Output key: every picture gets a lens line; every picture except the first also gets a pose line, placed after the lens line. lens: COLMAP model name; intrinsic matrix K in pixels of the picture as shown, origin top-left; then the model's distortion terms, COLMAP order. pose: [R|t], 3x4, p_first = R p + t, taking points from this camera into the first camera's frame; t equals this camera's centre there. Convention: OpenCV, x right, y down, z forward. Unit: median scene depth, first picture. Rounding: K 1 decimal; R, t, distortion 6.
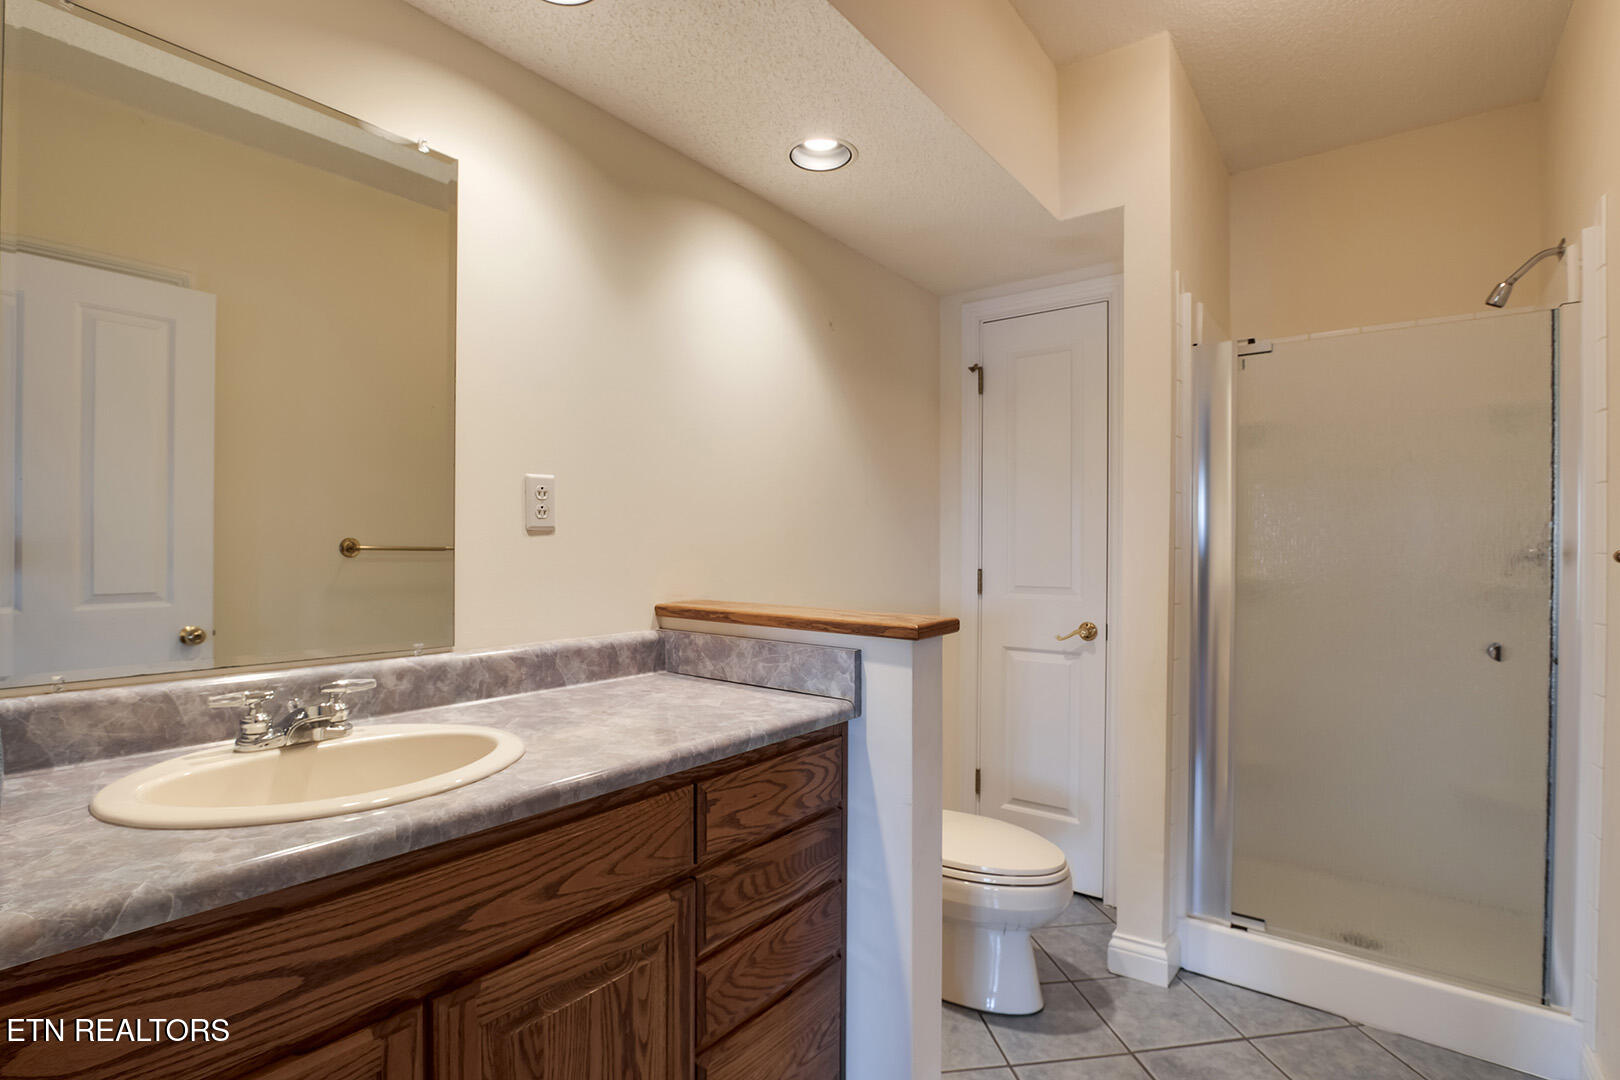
lens RADIAL K [[766.4, 0, 809.5], [0, 766.4, 538.2], [0, 0, 1]] dist [-0.020568, 0.002600]
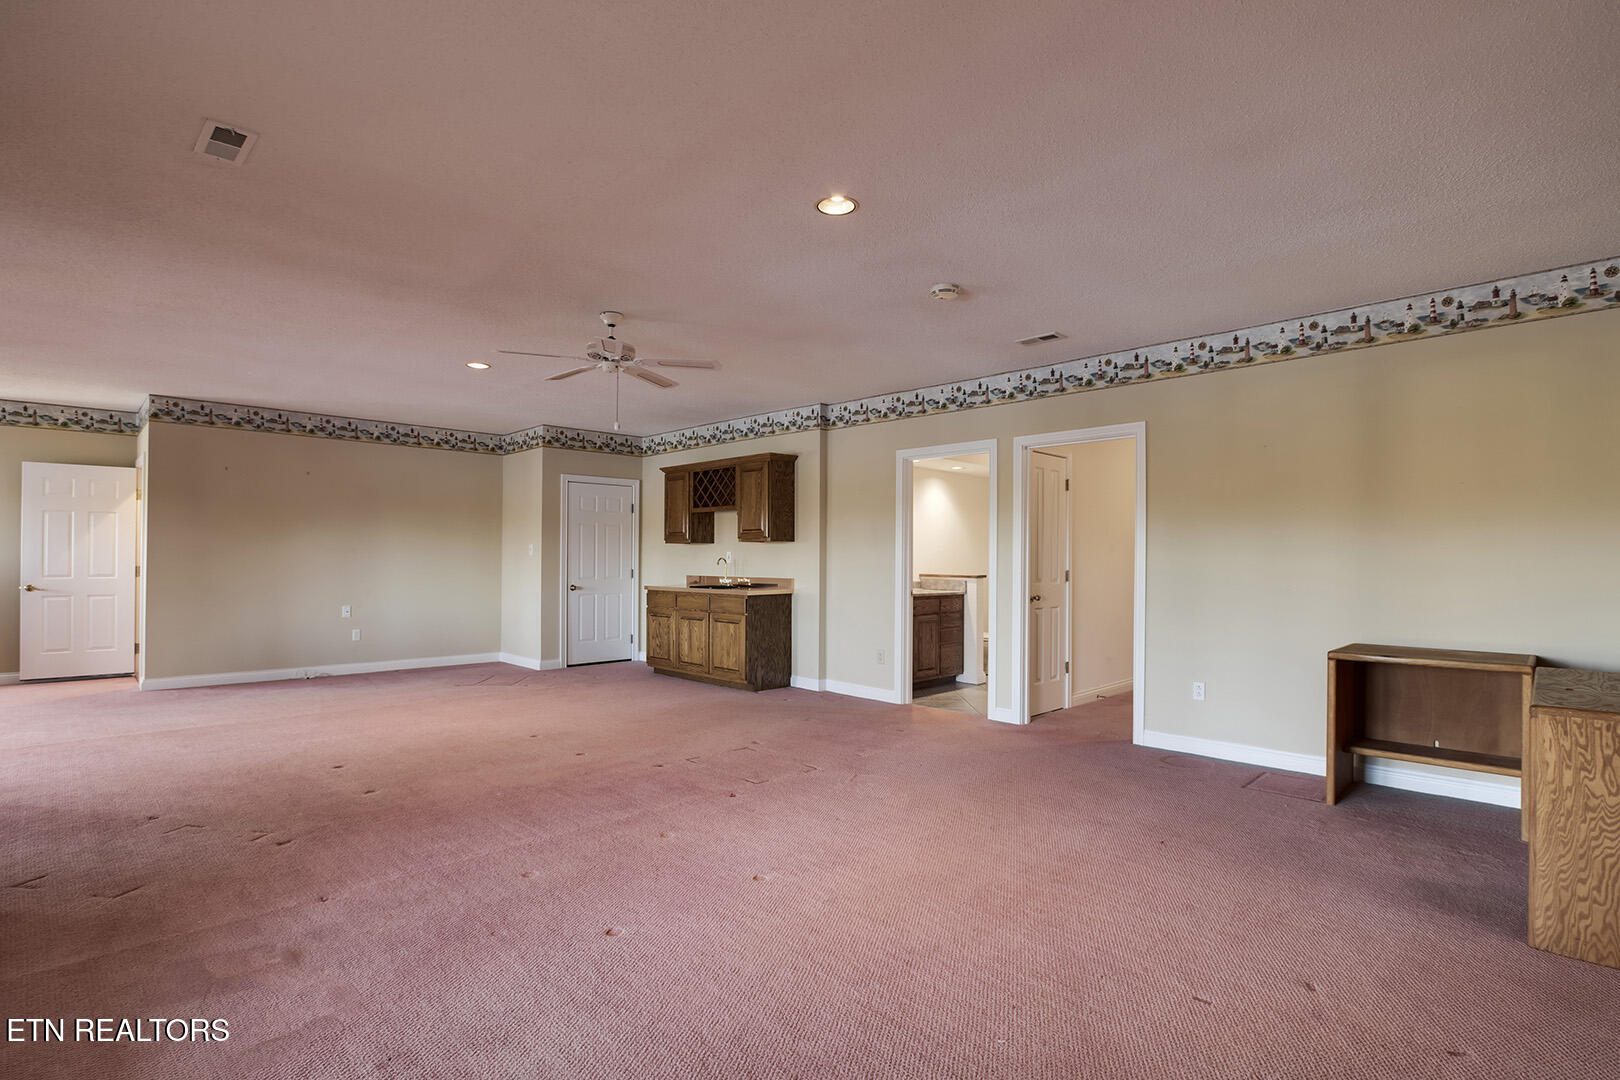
lens RADIAL K [[766.4, 0, 810.2], [0, 766.4, 548.2], [0, 0, 1]] dist [-0.020568, 0.002600]
pose [[0.990101, -0.003560, -0.140311, -0.261487], [0.001972, 0.999932, -0.011459, -0.015628], [0.140342, 0.011069, 0.990041, -4.418085]]
